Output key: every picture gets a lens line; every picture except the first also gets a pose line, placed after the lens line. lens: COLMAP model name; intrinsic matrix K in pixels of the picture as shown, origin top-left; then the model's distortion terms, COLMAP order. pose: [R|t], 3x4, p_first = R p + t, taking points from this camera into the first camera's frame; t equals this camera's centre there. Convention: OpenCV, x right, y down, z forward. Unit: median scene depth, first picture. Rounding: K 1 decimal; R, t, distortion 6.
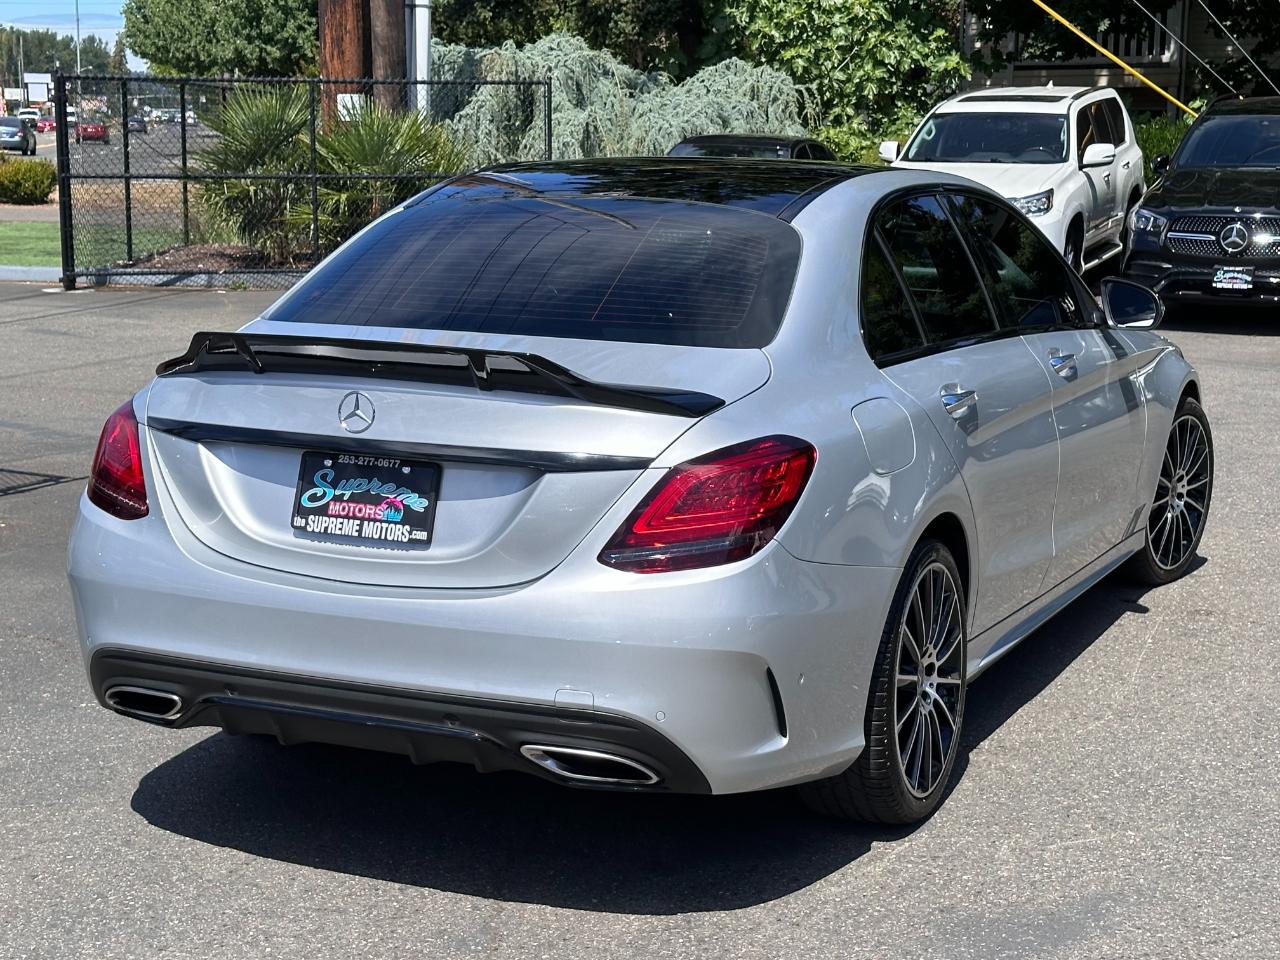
lens RADIAL K [[2246.9, 0, 742.7], [0, 2246.9, 520.7], [0, 0, 1]] dist [0.157792, 0.000000]
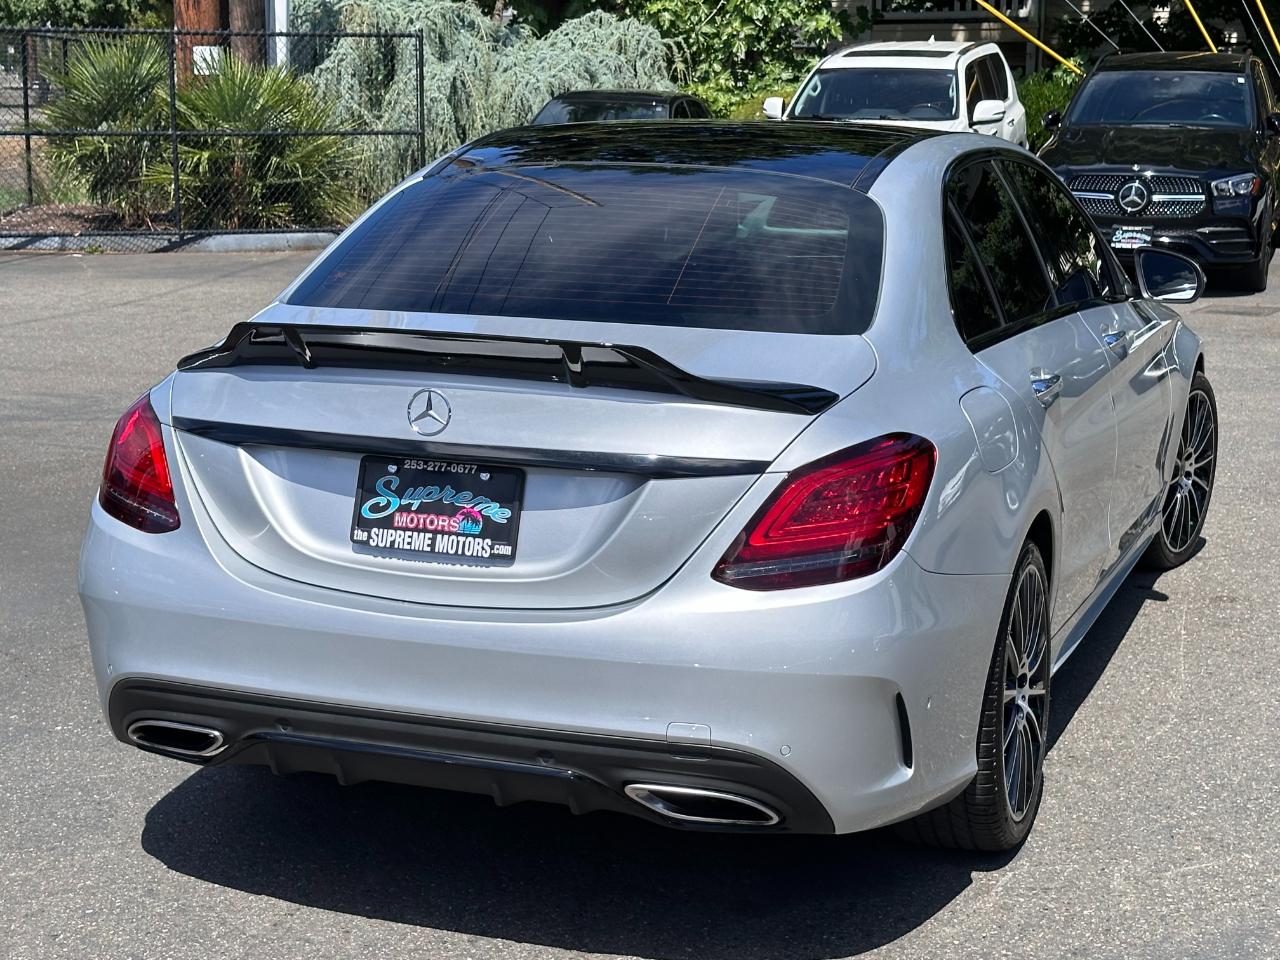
lens RADIAL K [[2246.9, 0, 711.5], [0, 2246.9, 531.7], [0, 0, 1]] dist [0.157792, 0.000000]
pose [[0.997676, -0.013330, 0.066820, -0.113744], [0.011724, 0.999634, 0.024367, -0.020228], [-0.067120, -0.023527, 0.997467, 0.103297]]
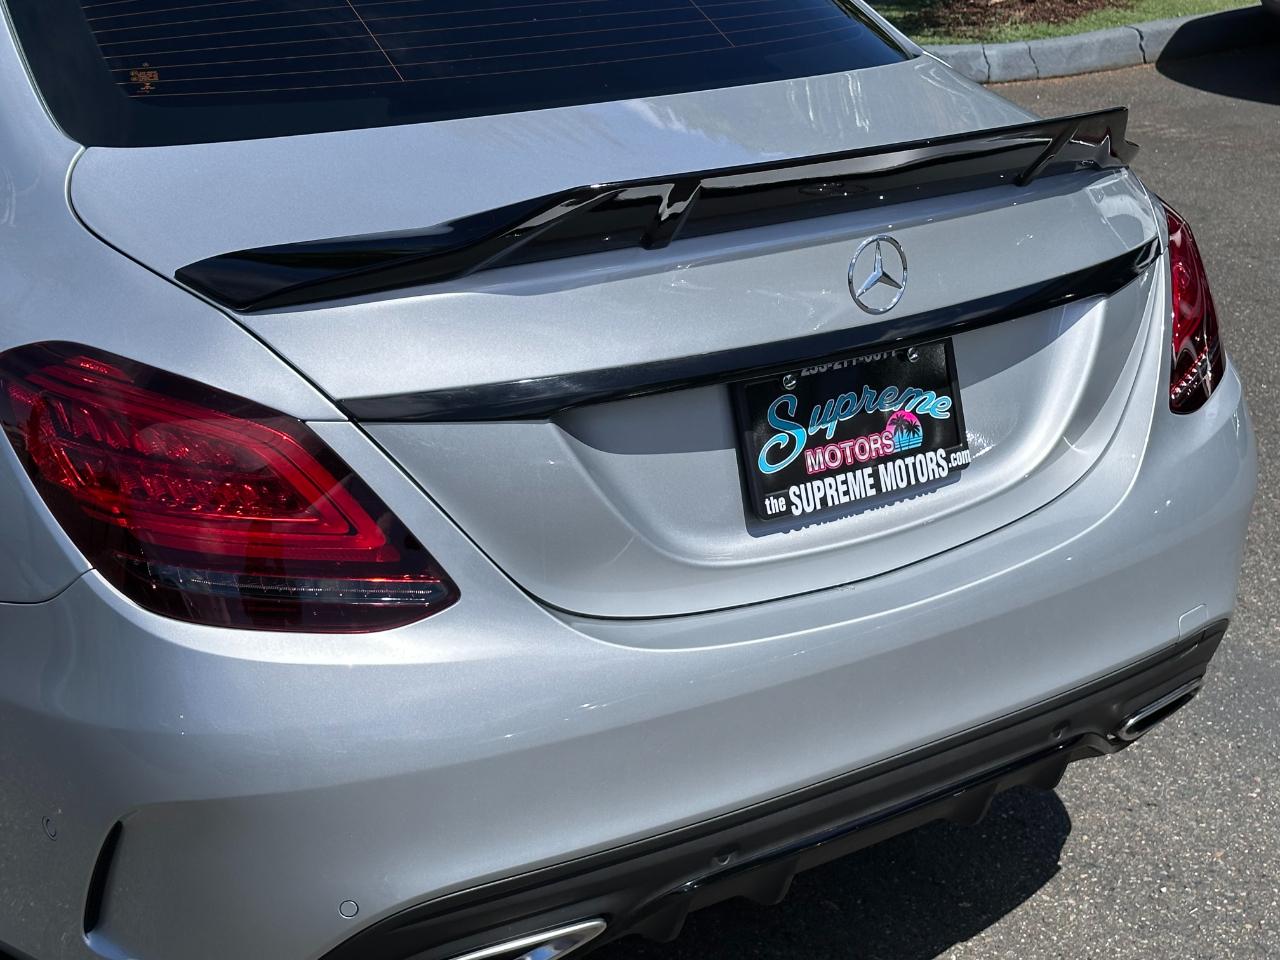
lens RADIAL K [[2112.9, 0, 648.3], [0, 2112.9, 475.5], [0, 0, 1]] dist [0.135308, 0.000000]
pose [[0.503402, -0.302552, 0.809351, -0.587900], [0.154663, 0.953116, 0.260096, -0.134427], [-0.850097, -0.005757, 0.526594, 0.739474]]
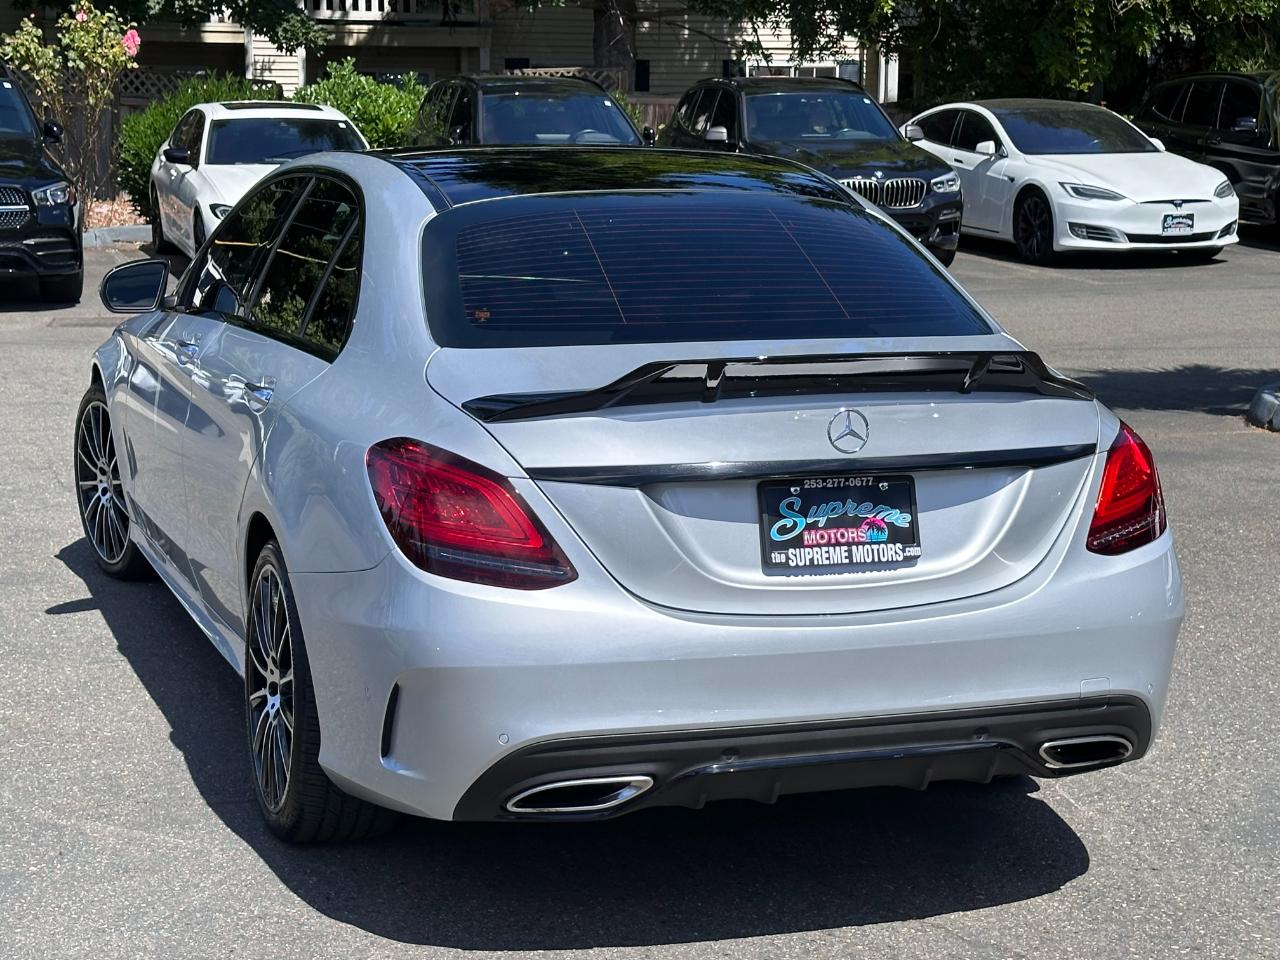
lens RADIAL K [[2337.4, 0, 668.0], [0, 2337.4, 526.4], [0, 0, 1]] dist [0.155006, 0.000000]
pose [[0.734325, -0.130912, 0.666055, -0.829892], [0.120739, 0.990770, 0.061620, -0.073452], [-0.667974, 0.035170, 0.743353, 0.313576]]
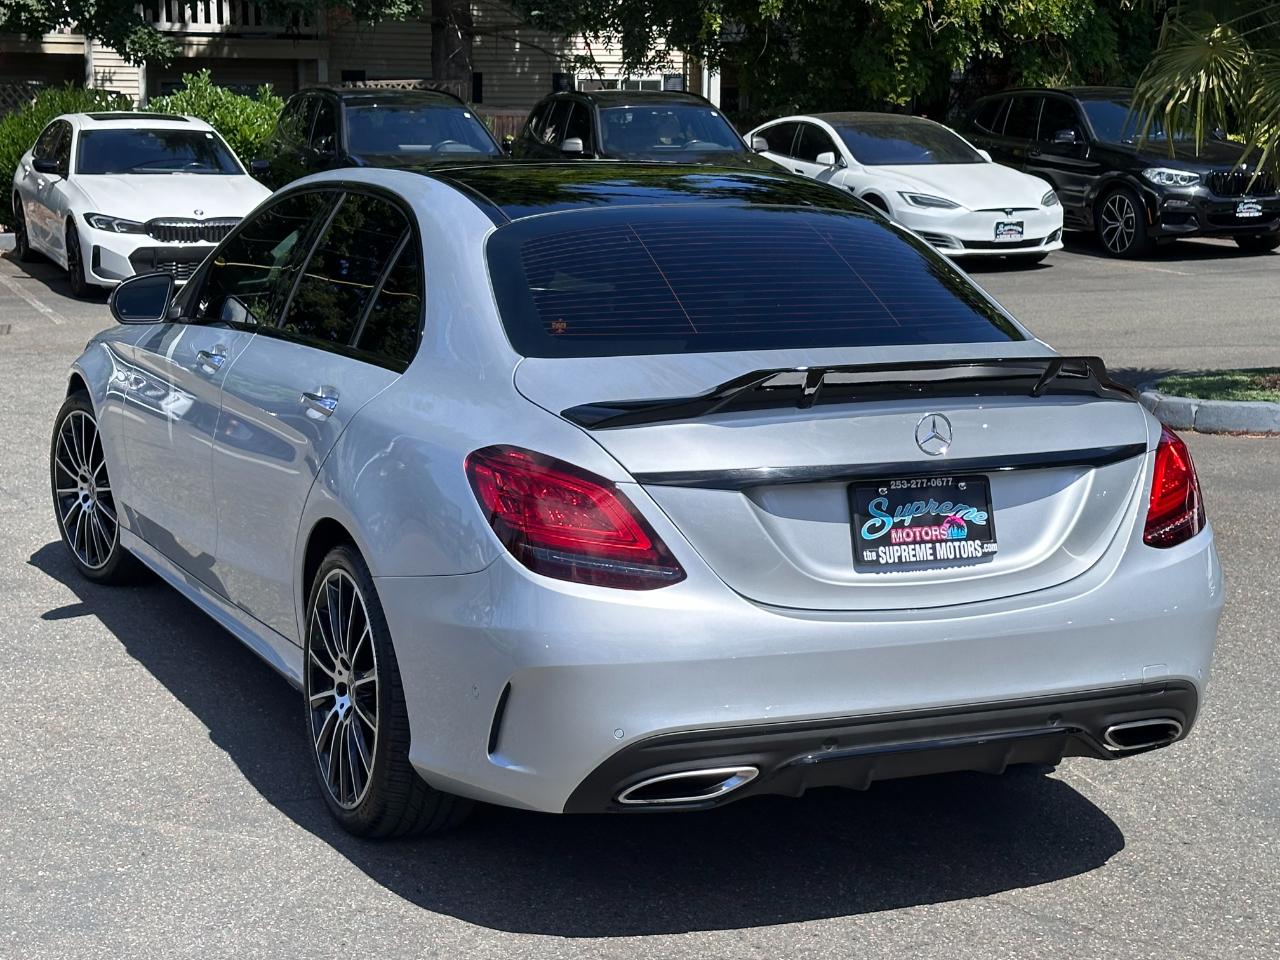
lens RADIAL K [[2246.9, 0, 651.5], [0, 2246.9, 523.7], [0, 0, 1]] dist [0.157792, 0.000000]
pose [[0.677422, -0.141831, 0.721792, -0.915447], [0.129482, 0.988906, 0.072796, -0.091439], [-0.724109, 0.044145, 0.688271, 0.394402]]
